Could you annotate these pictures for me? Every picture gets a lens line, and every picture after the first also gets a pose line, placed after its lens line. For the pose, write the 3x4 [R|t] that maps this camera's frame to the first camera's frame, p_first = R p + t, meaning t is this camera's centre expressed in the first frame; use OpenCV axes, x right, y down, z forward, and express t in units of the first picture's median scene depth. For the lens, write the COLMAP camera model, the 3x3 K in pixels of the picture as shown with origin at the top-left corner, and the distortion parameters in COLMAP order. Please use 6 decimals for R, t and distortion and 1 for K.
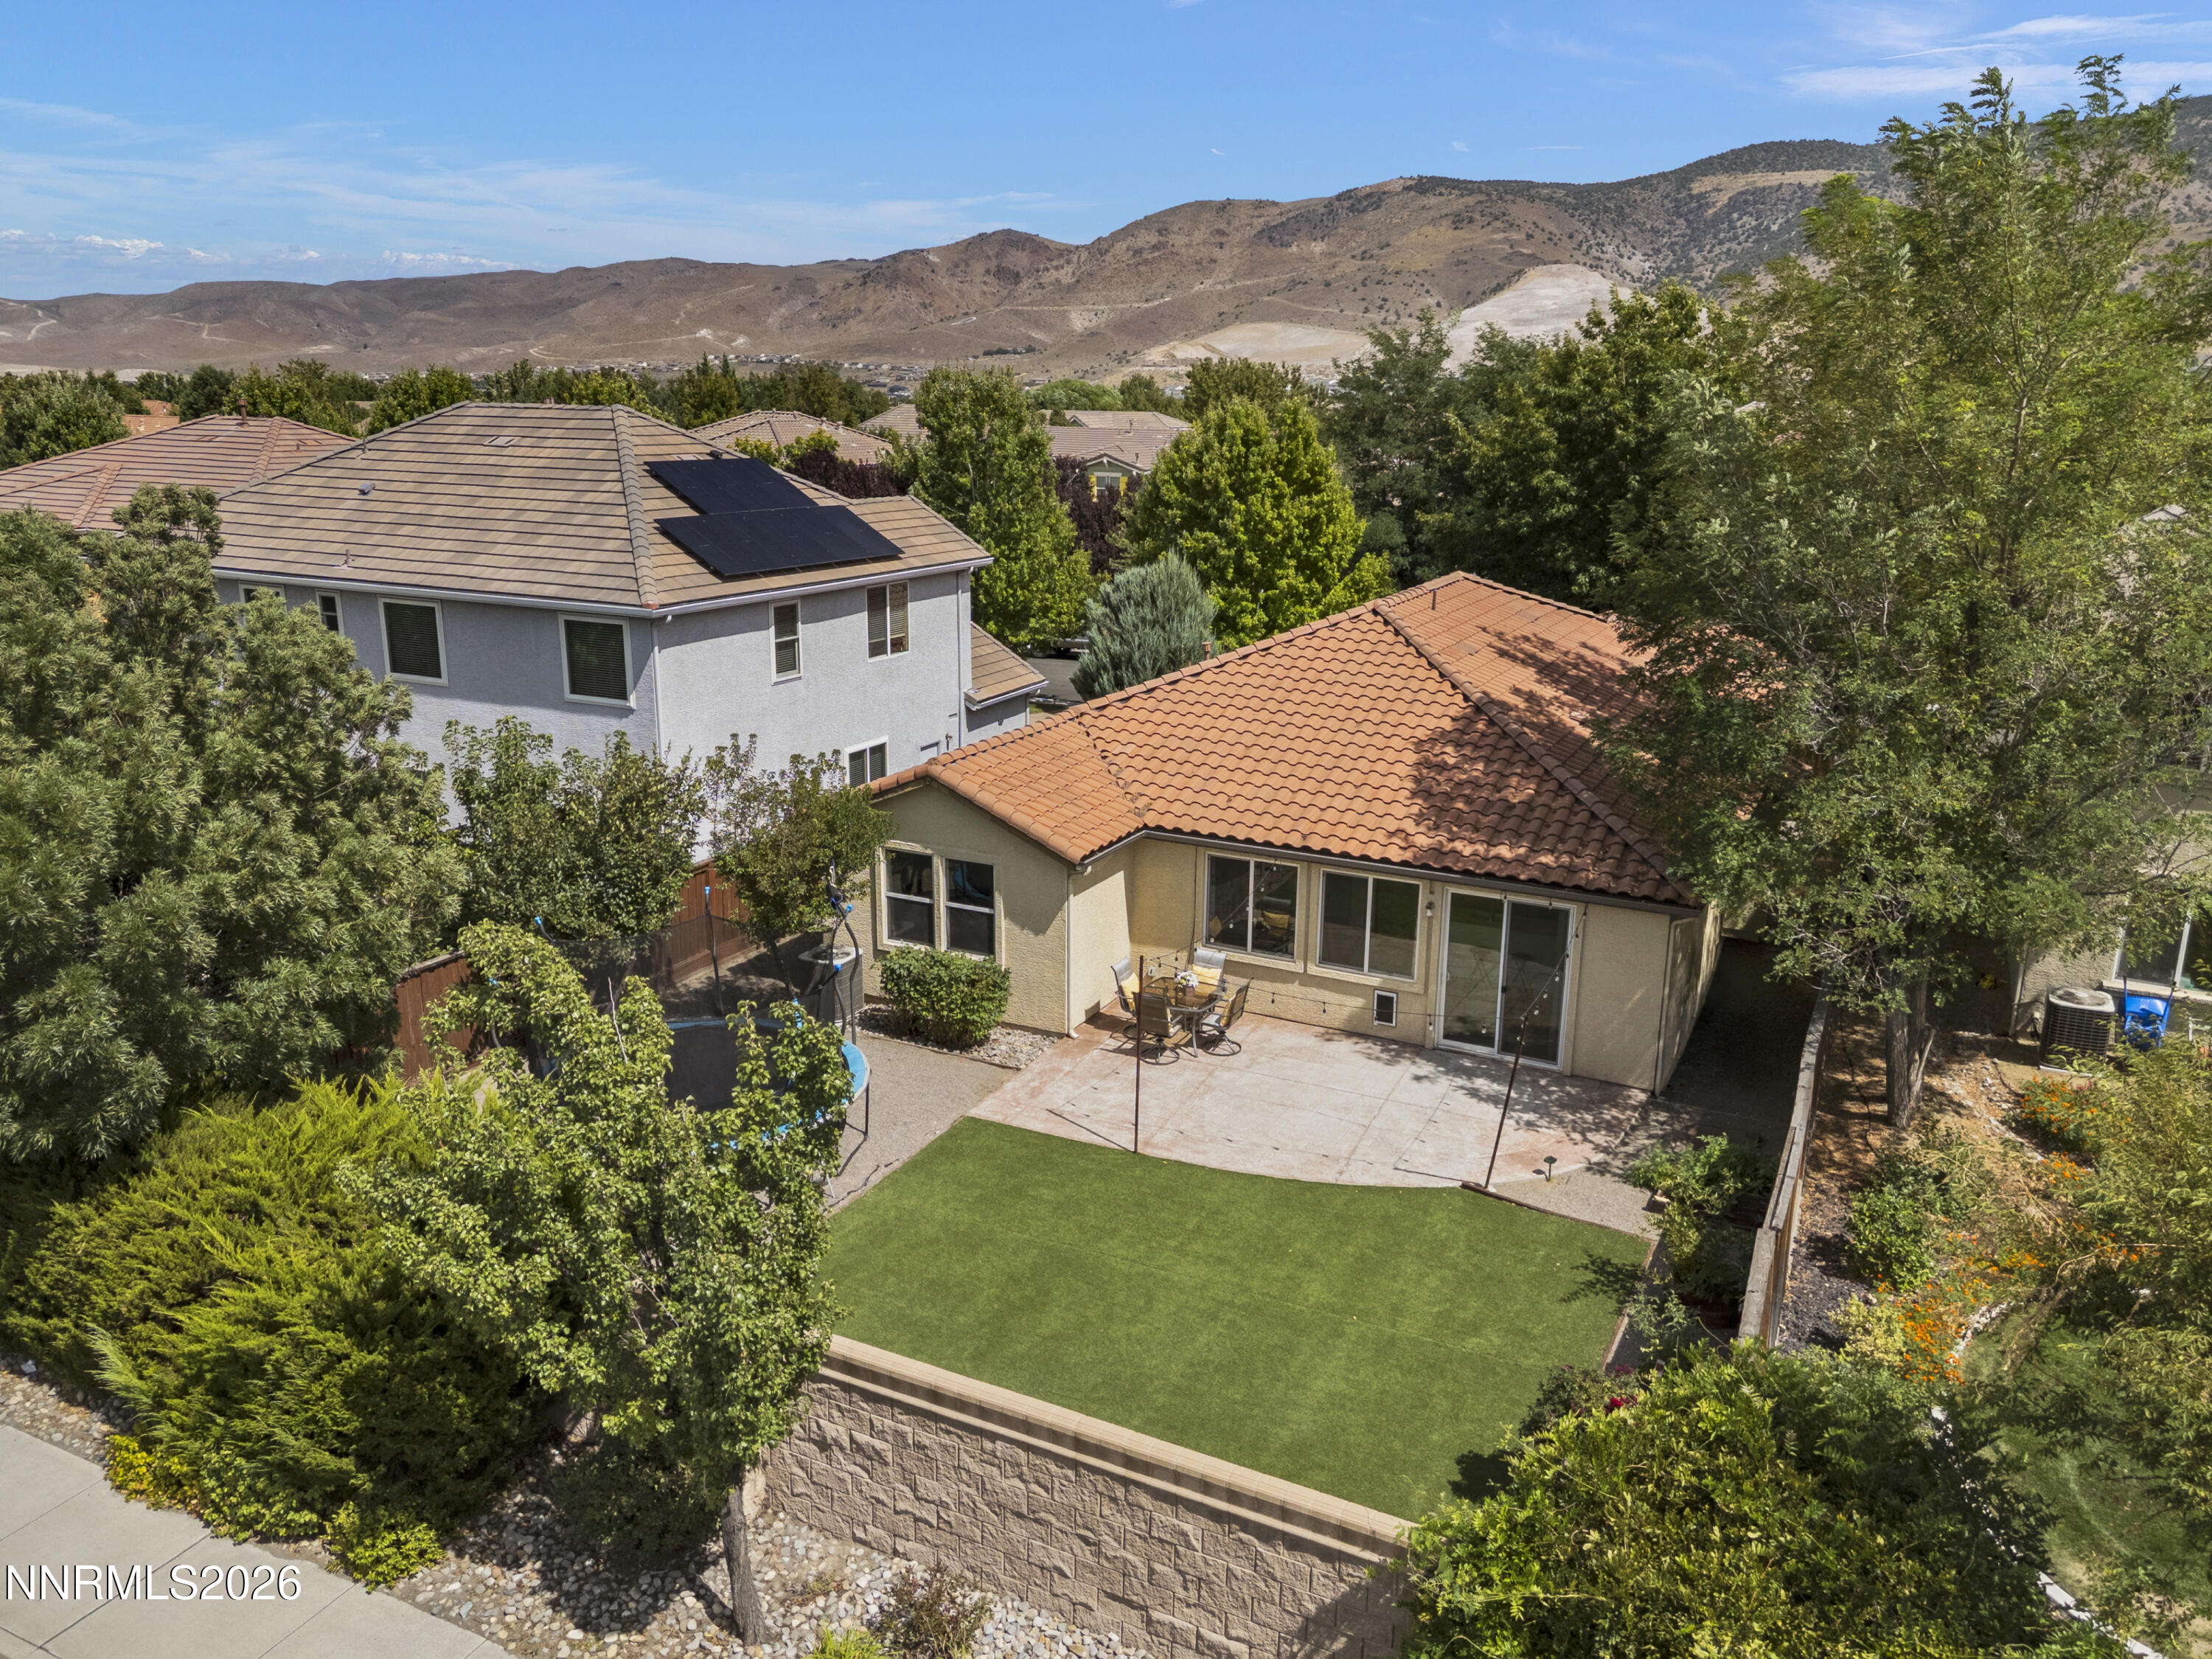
lens RADIAL K [[1632.4, 0, 1114.2], [0, 1632.4, 814.4], [0, 0, 1]] dist [0.072680, -0.064149]
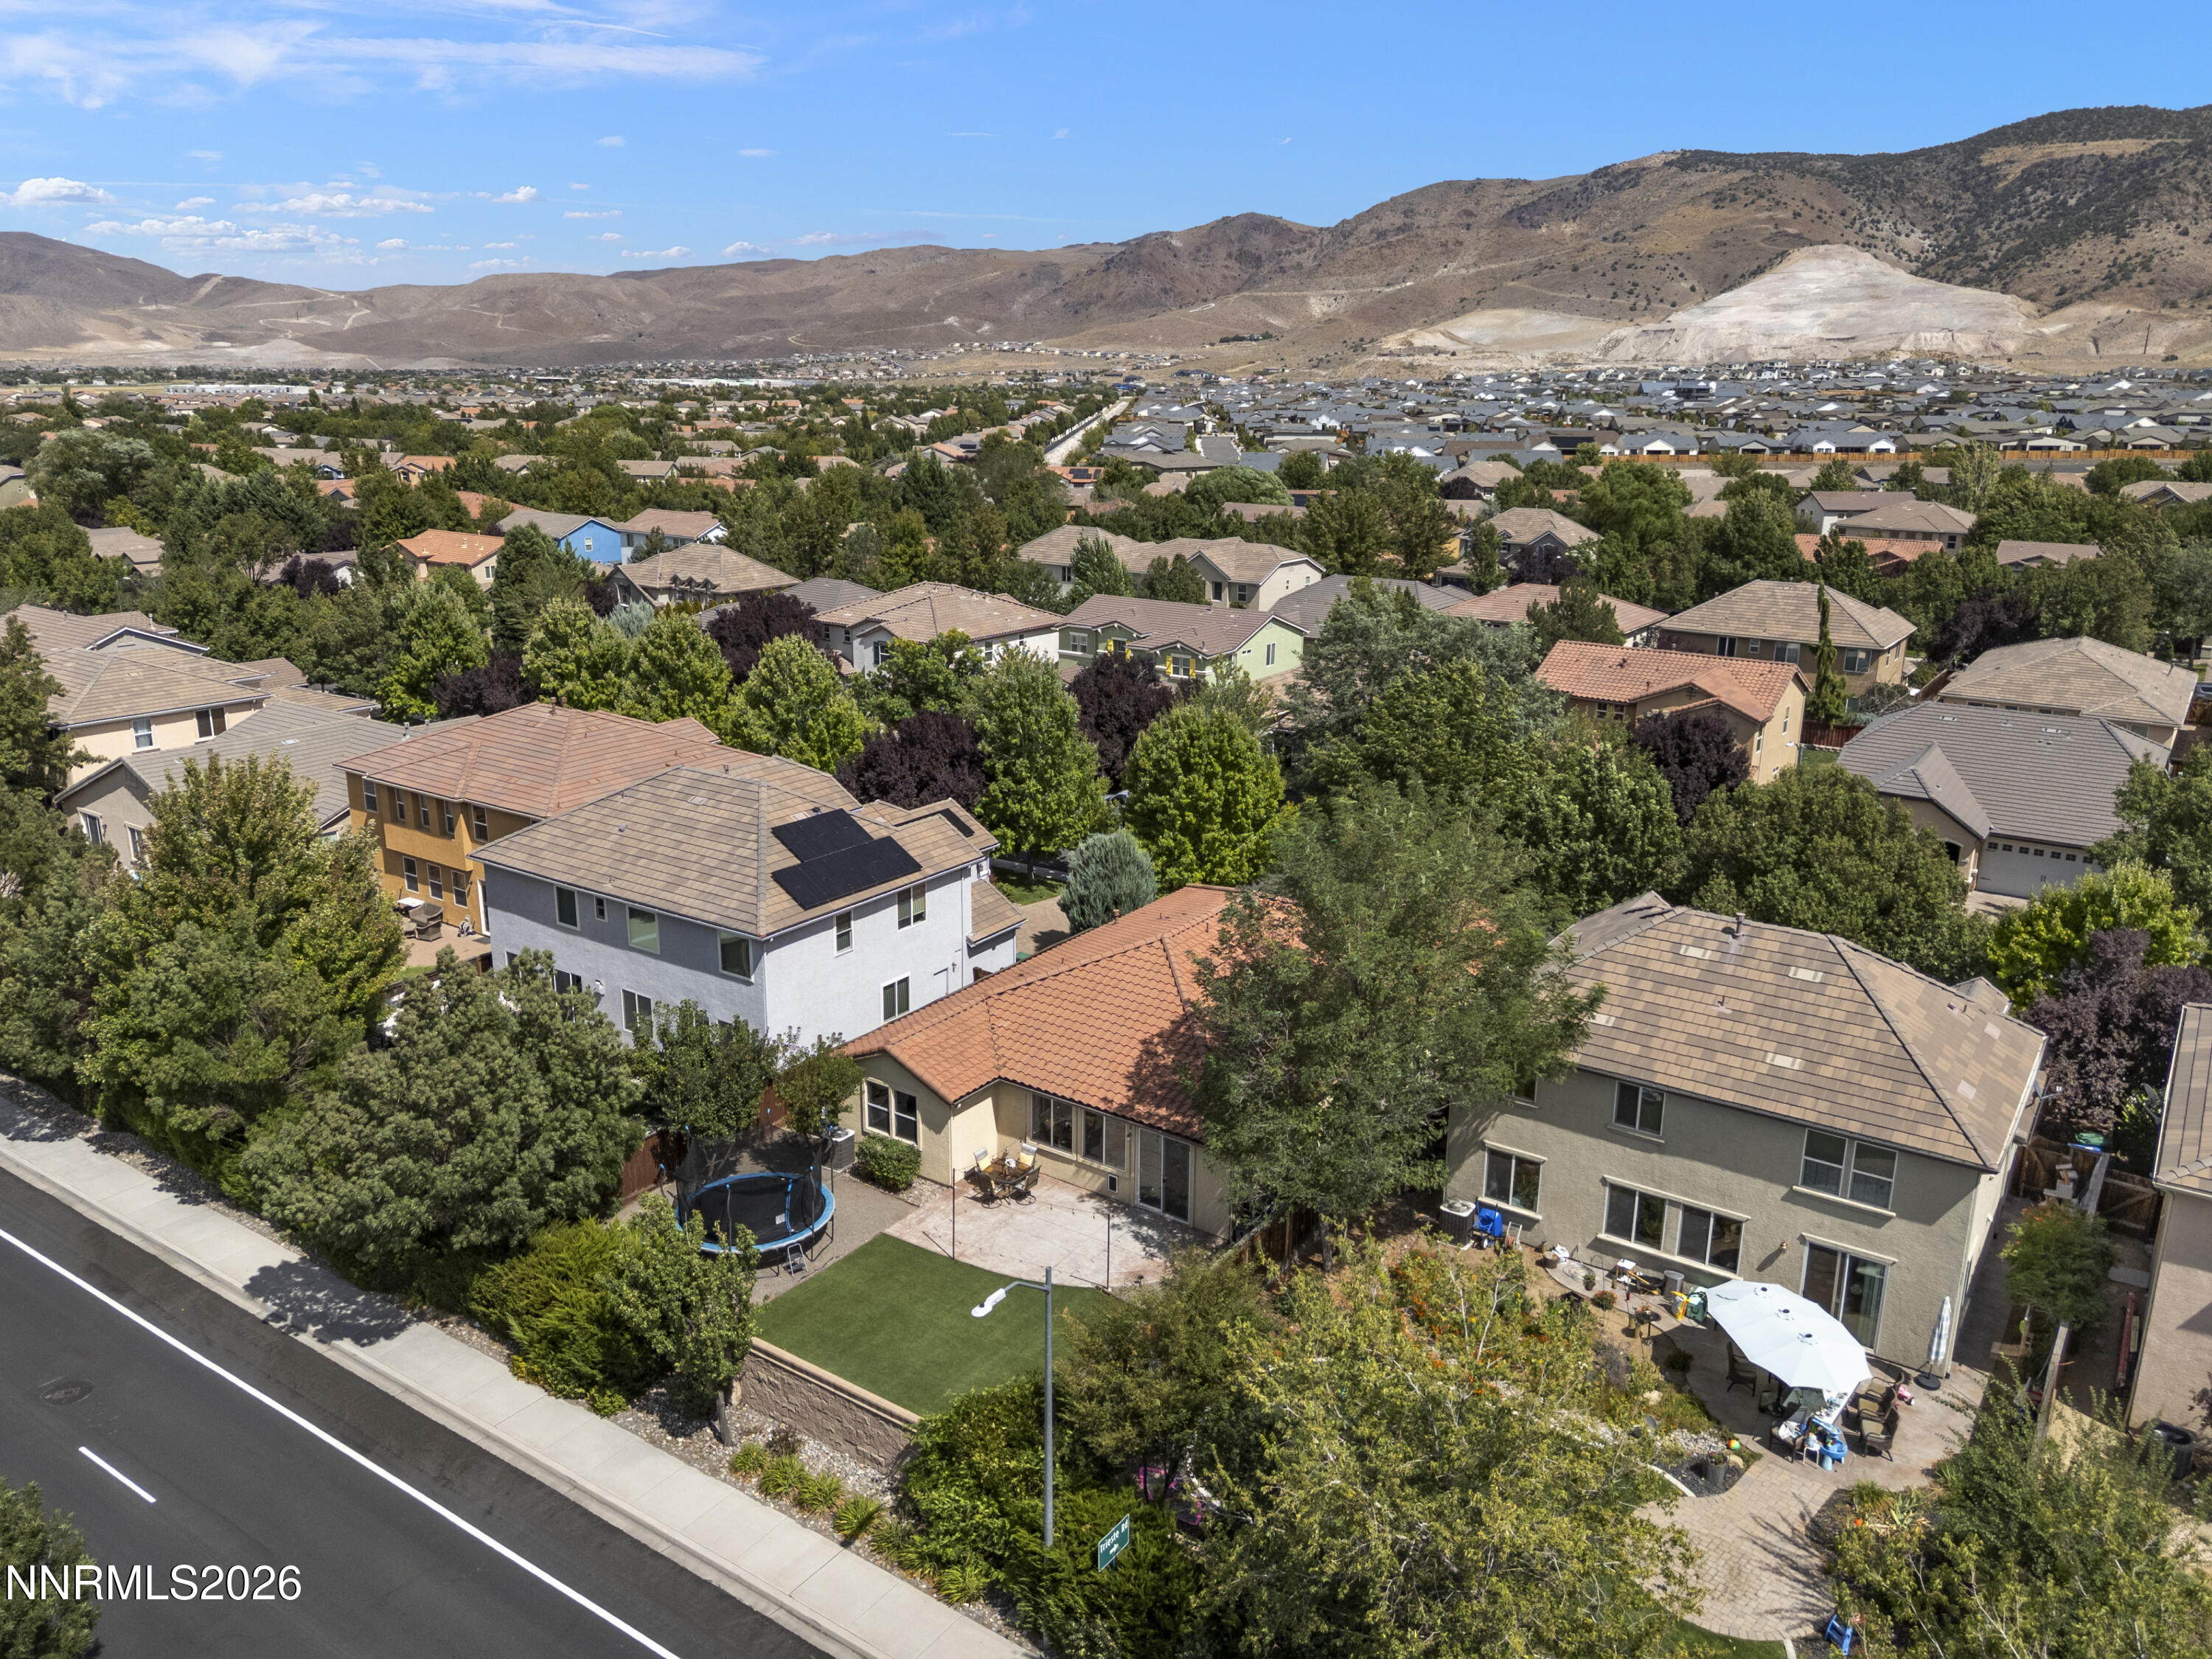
lens RADIAL K [[1632.4, 0, 1114.2], [0, 1632.4, 814.4], [0, 0, 1]] dist [0.072680, -0.064149]
pose [[0.990024, 0.037190, -0.135904, 0.410861], [-0.035566, 0.999264, 0.014365, -0.340931], [0.136338, -0.009388, 0.990618, -0.896652]]
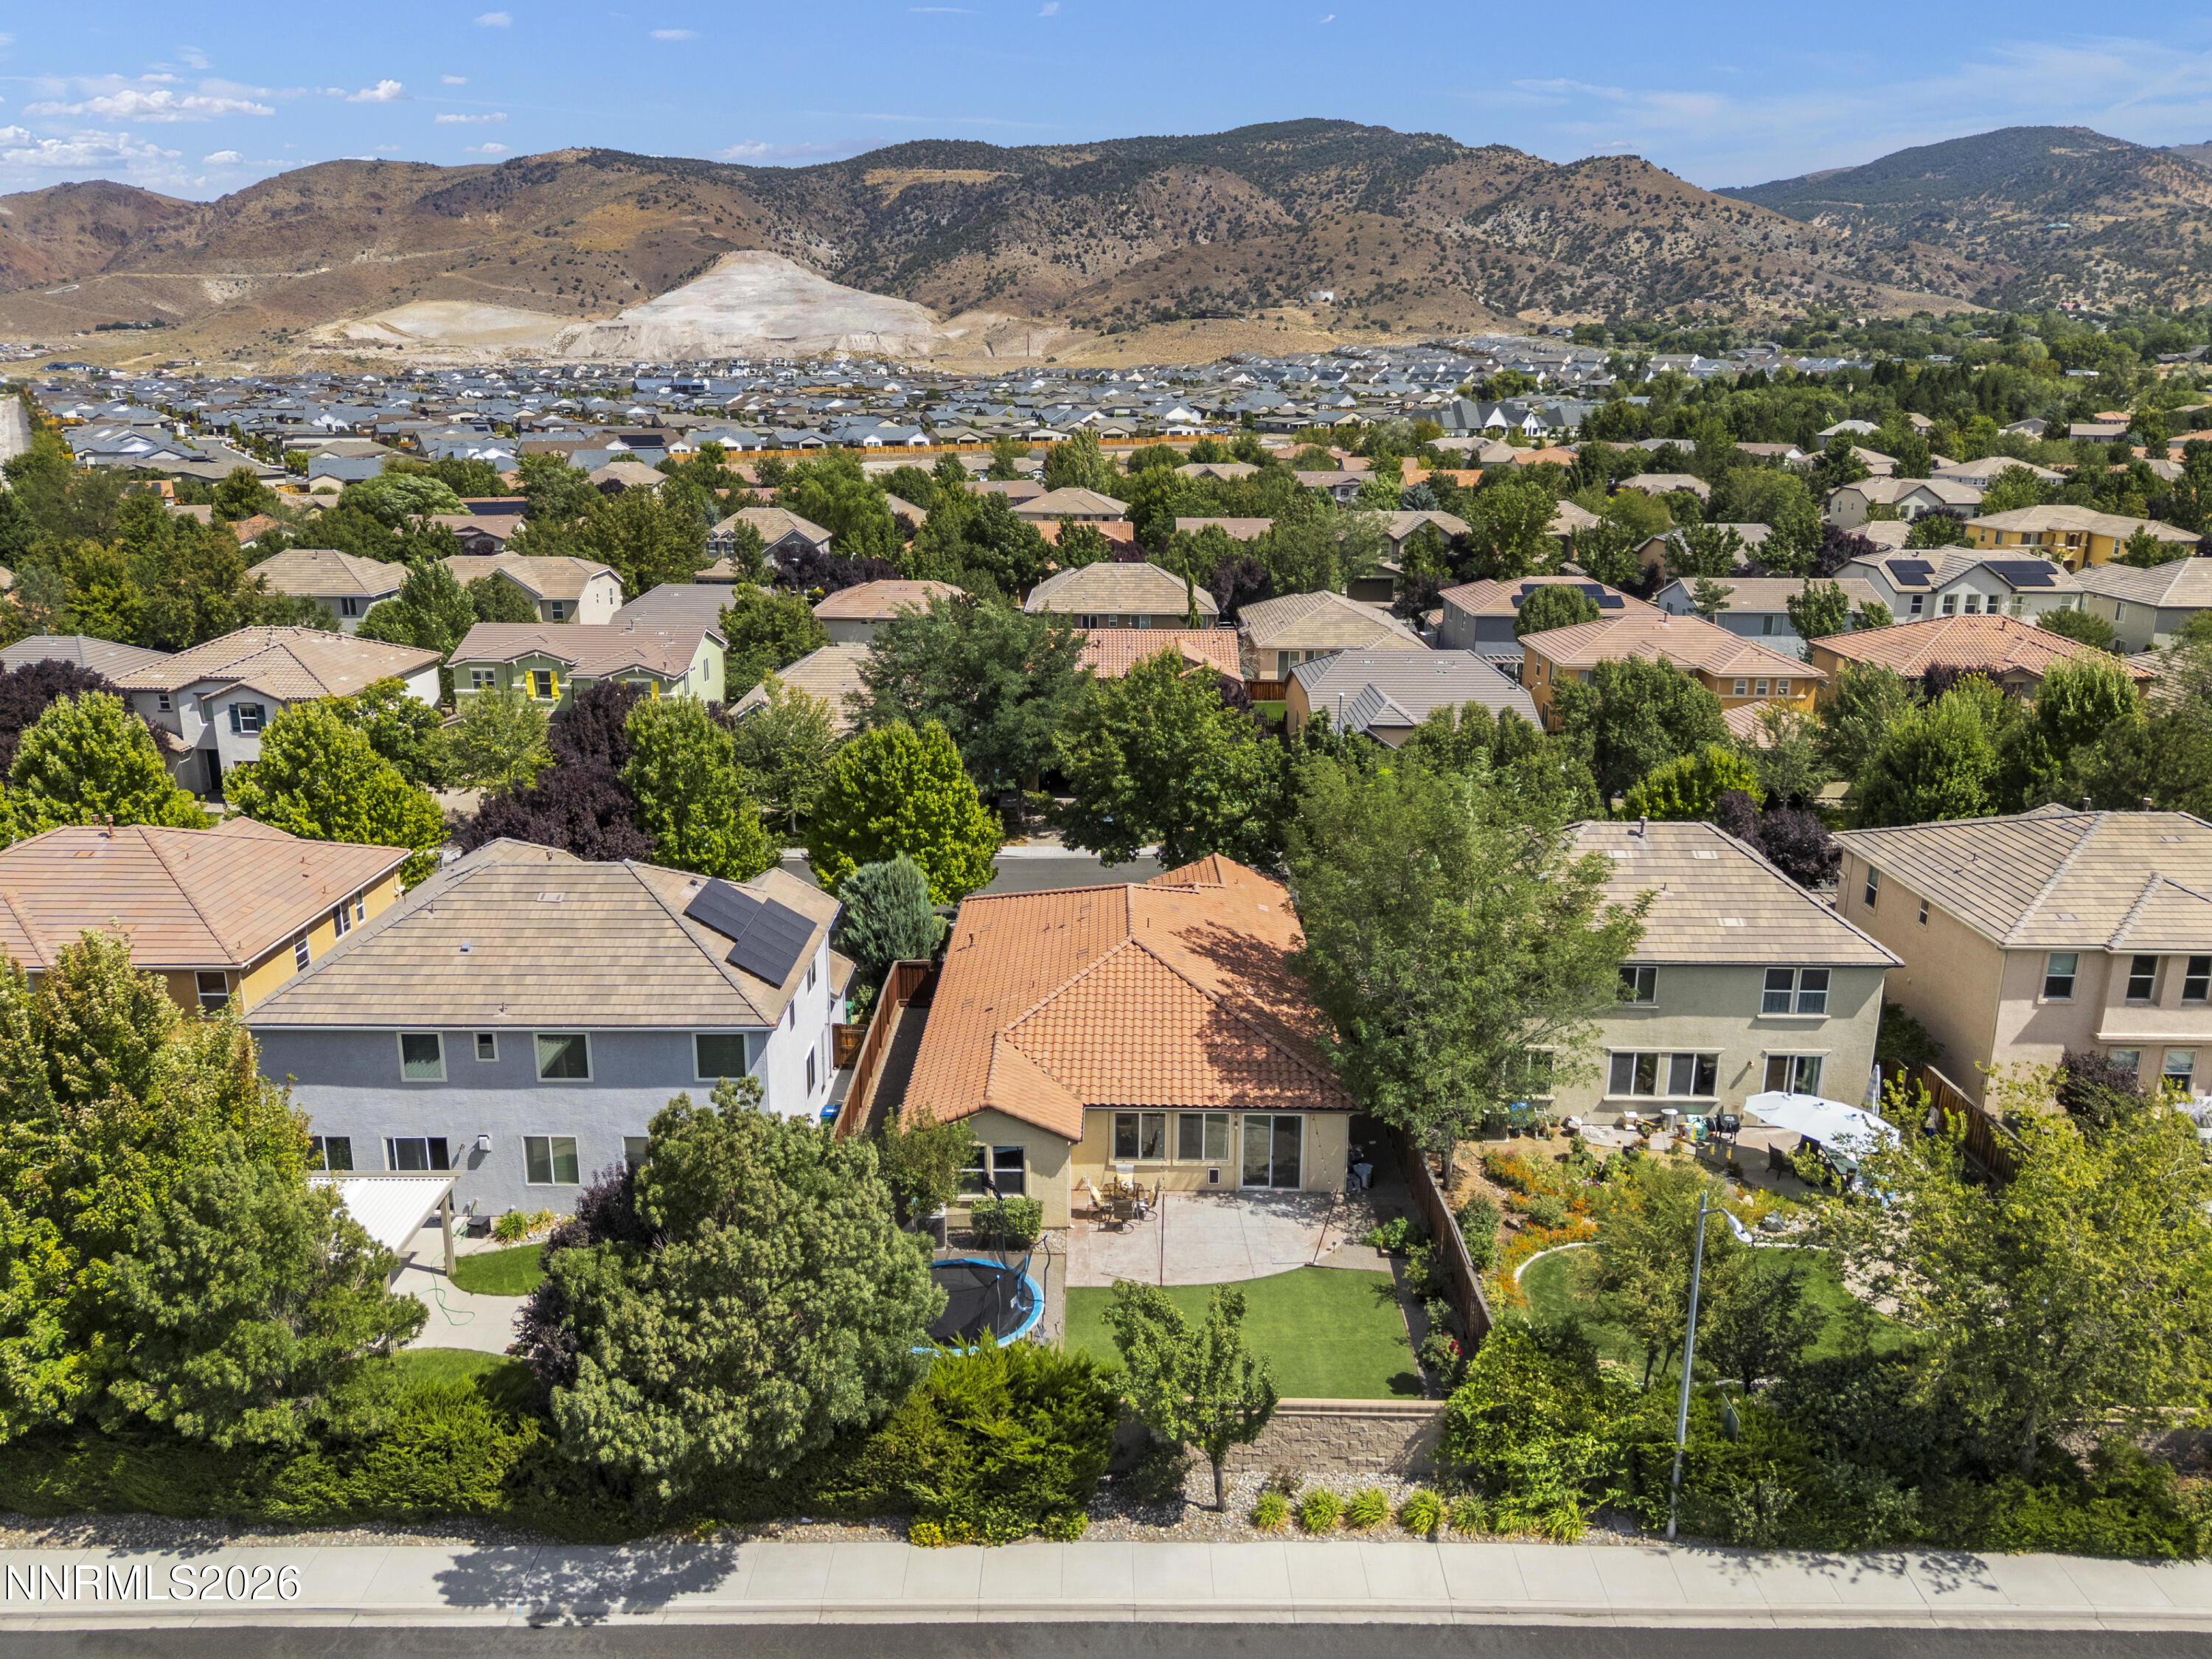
lens RADIAL K [[1632.4, 0, 1114.2], [0, 1632.4, 814.4], [0, 0, 1]] dist [0.072680, -0.064149]
pose [[0.895592, -0.121938, 0.427838, -0.731448], [0.115757, 0.992450, 0.040544, -0.406851], [-0.429552, 0.013215, 0.902946, -0.734395]]
